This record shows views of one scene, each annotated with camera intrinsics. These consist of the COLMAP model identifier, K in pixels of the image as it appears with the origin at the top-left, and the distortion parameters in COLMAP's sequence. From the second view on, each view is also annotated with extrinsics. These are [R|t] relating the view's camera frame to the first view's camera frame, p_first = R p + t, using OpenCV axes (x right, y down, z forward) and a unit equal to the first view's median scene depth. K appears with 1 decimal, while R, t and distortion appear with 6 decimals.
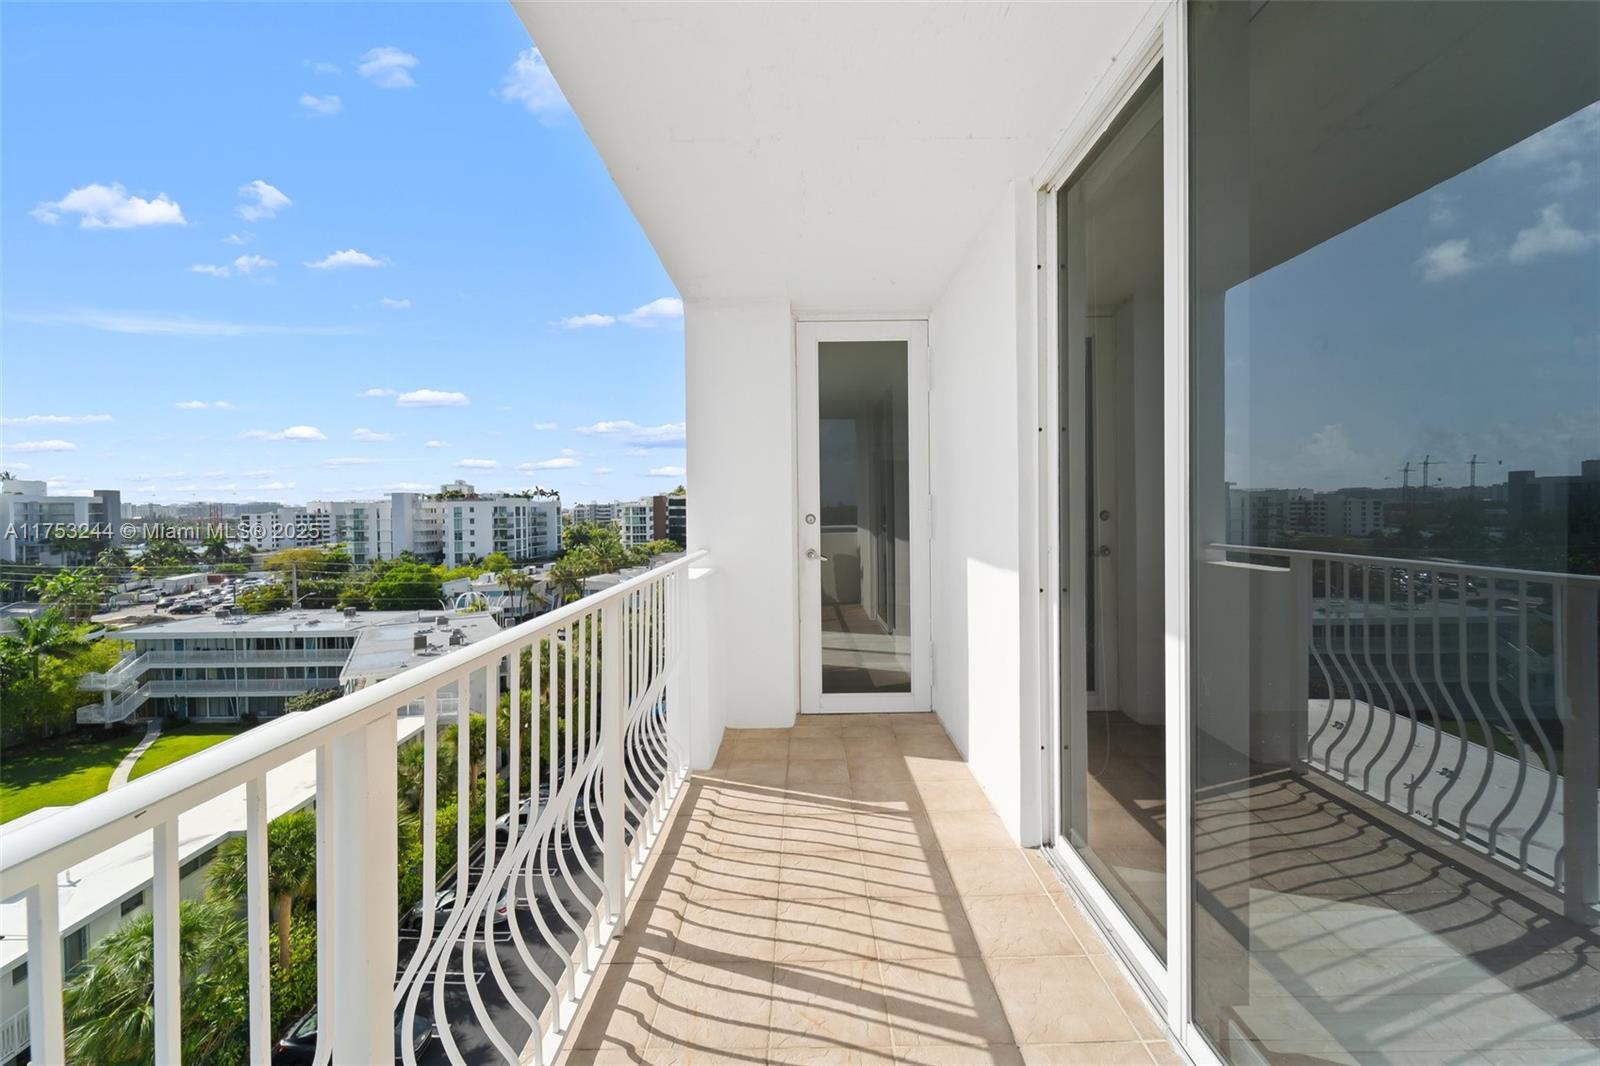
lens RADIAL K [[656.8, 0, 800.9], [0, 656.8, 508.2], [0, 0, 1]] dist [0.001215, 0.000328]
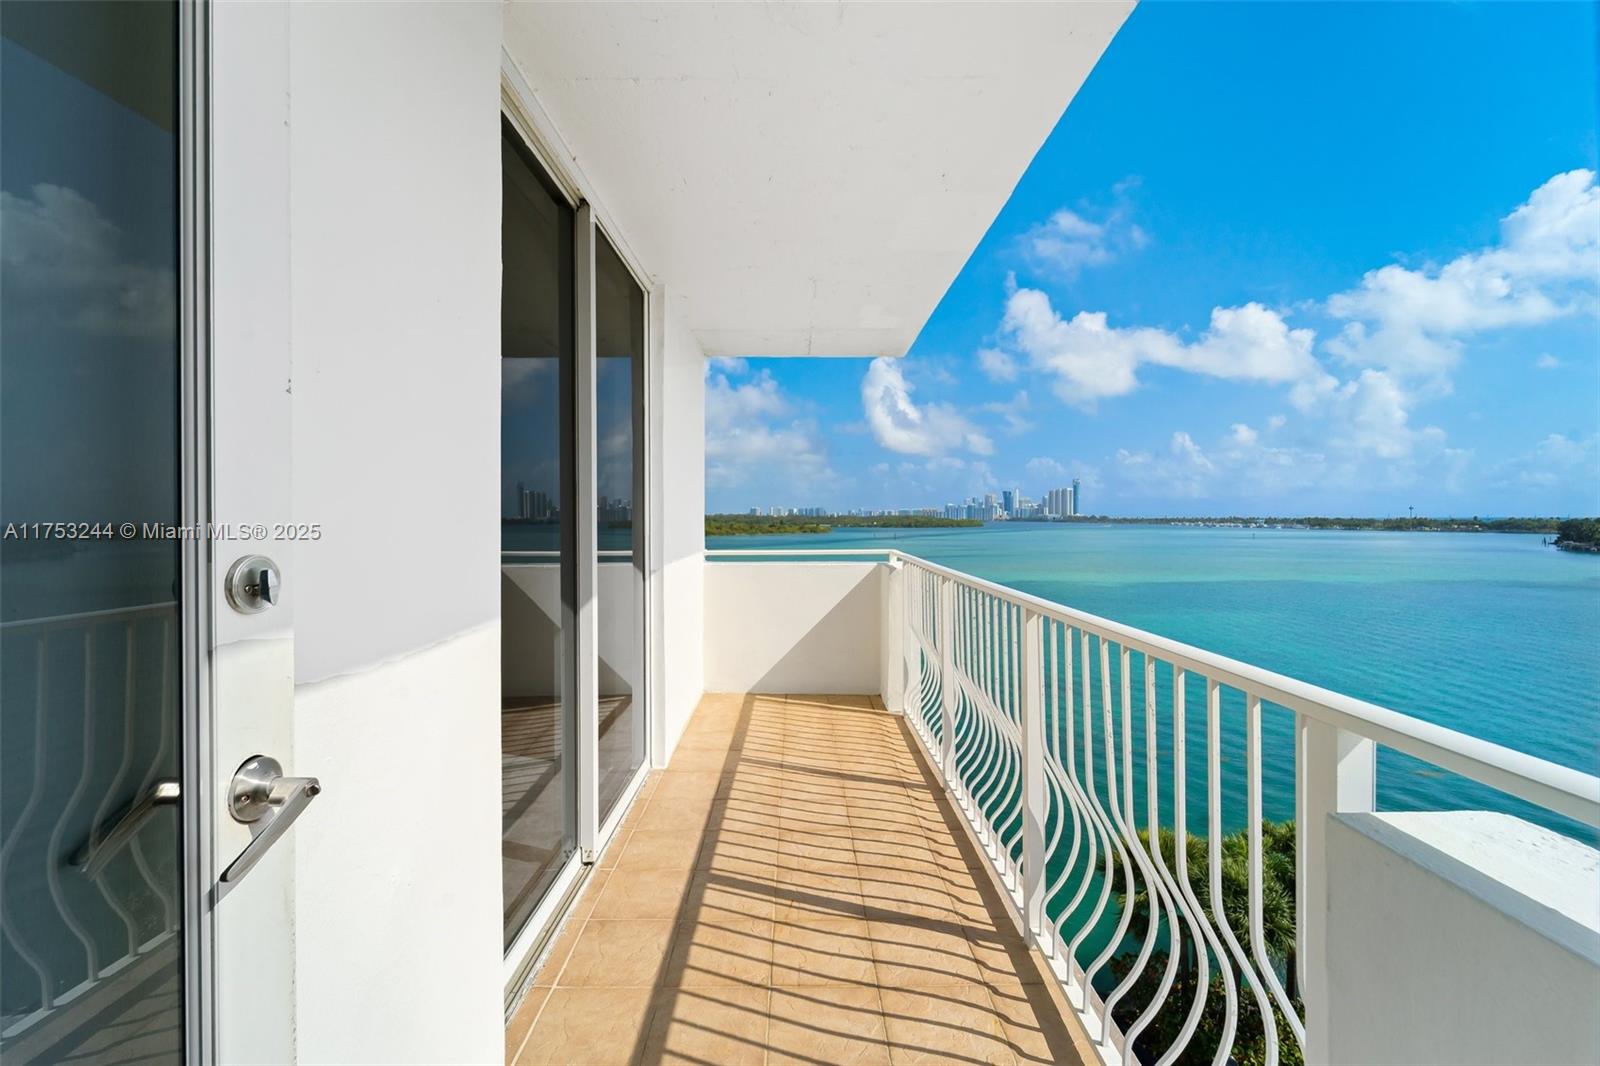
lens RADIAL K [[650.3, 0, 804.0], [0, 650.3, 521.9], [0, 0, 1]] dist [0.000006, 0.000191]
pose [[-0.999746, 0.016094, -0.015751, 0.073542], [0.016009, 0.999857, 0.005498, -0.002257], [0.015837, 0.005245, -0.999861, 2.144574]]
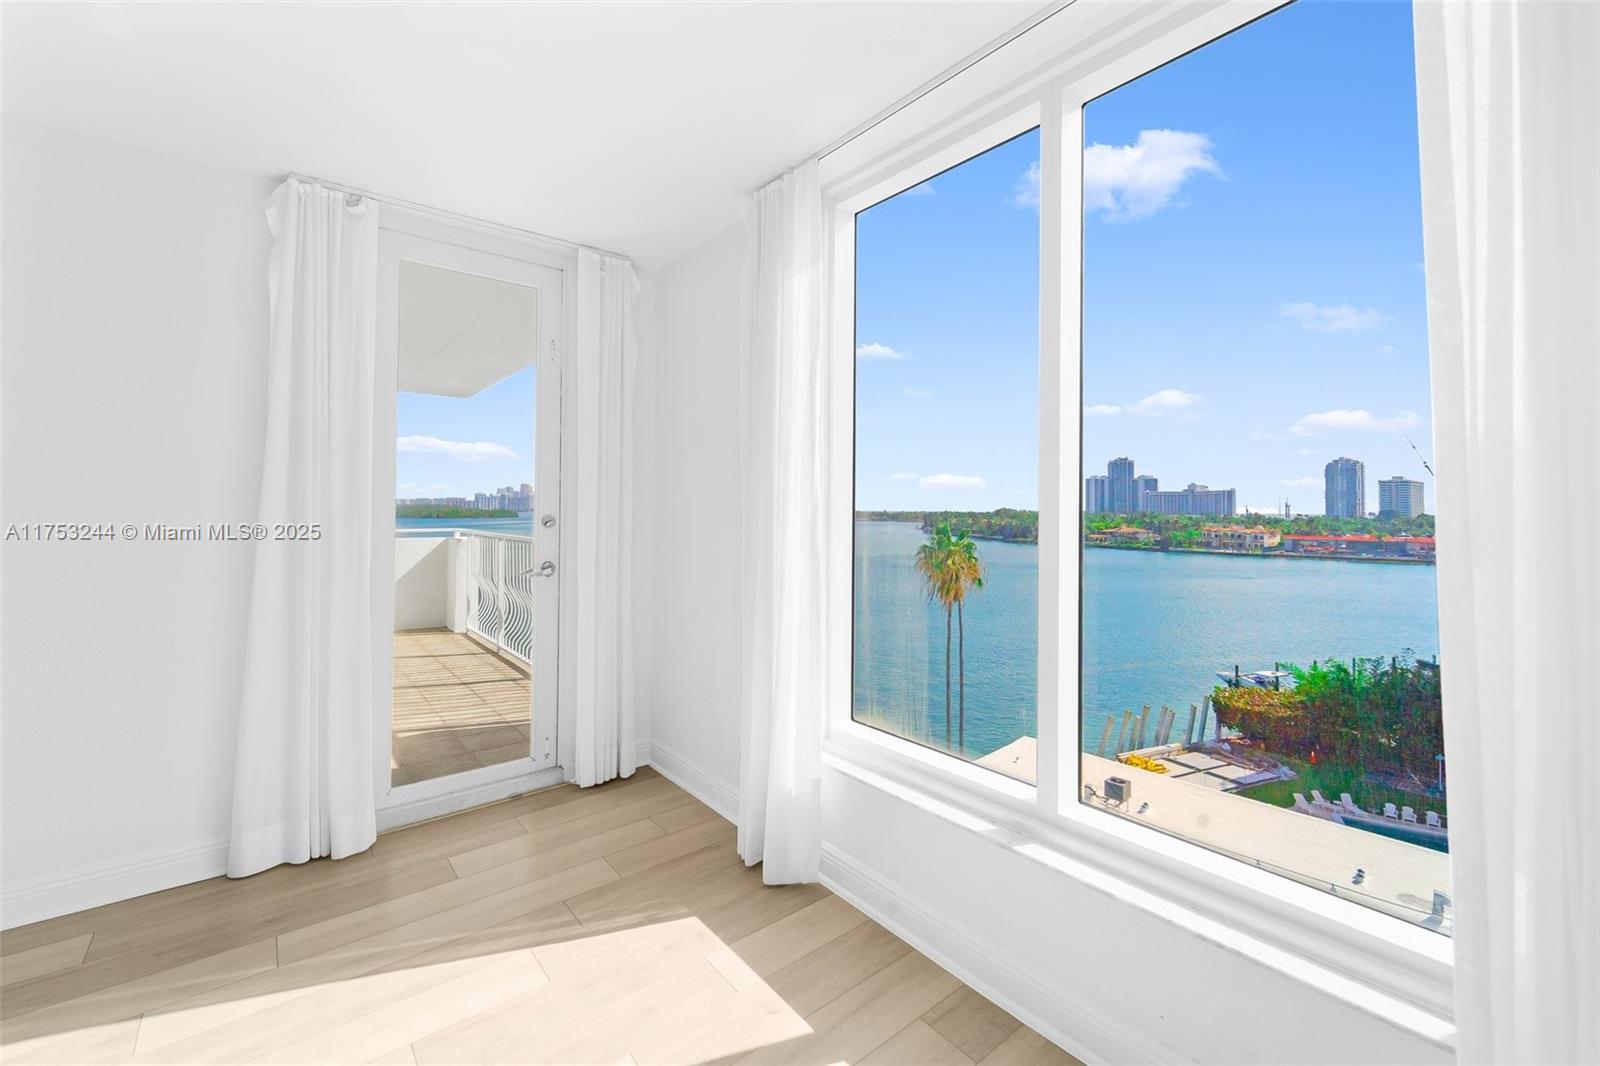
lens RADIAL K [[665.3, 0, 800.1], [0, 665.3, 504.2], [0, 0, 1]] dist [0.001513, 0.000107]
pose [[-0.774350, 0.003401, -0.632748, 0.595946], [0.004364, 0.999990, 0.000034, -0.006103], [0.632742, -0.002735, -0.774358, 3.885100]]
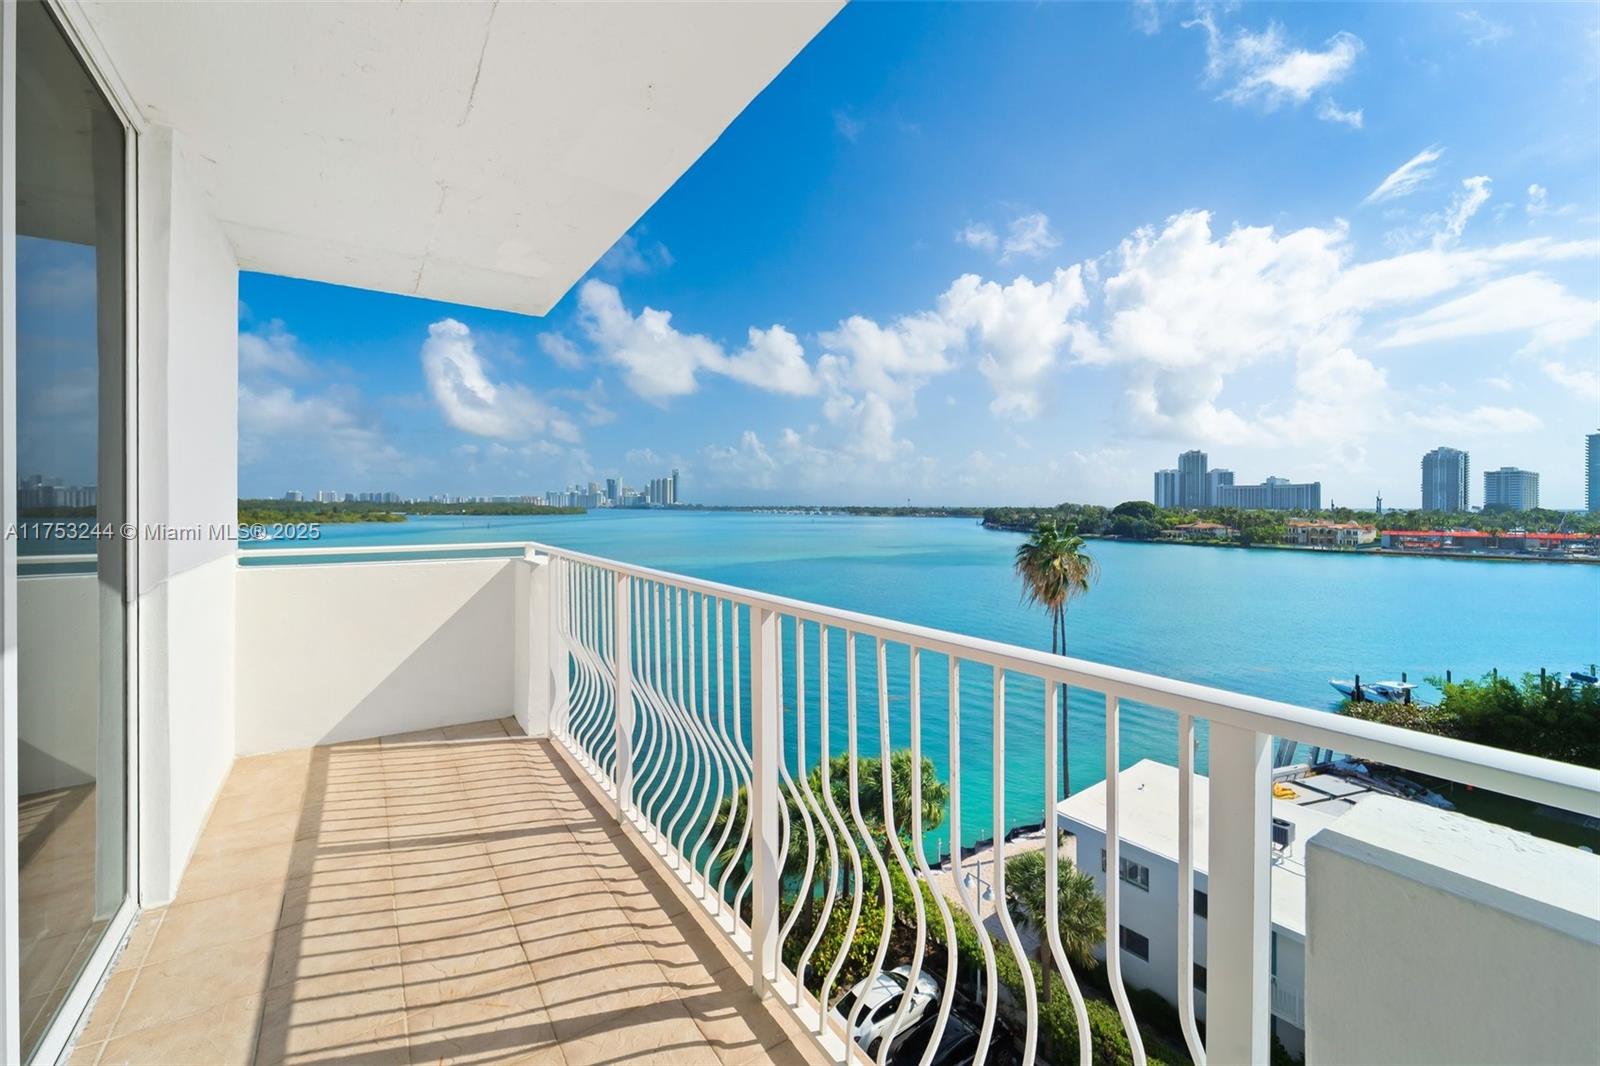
lens RADIAL K [[650.1, 0, 799.3], [0, 650.1, 509.3], [0, 0, 1]] dist [0.002316, -0.003556]
pose [[-0.824353, 0.014994, -0.565877, 0.168420], [0.009257, 0.999873, 0.013008, -0.001051], [0.566000, 0.005485, -0.824387, 1.881823]]
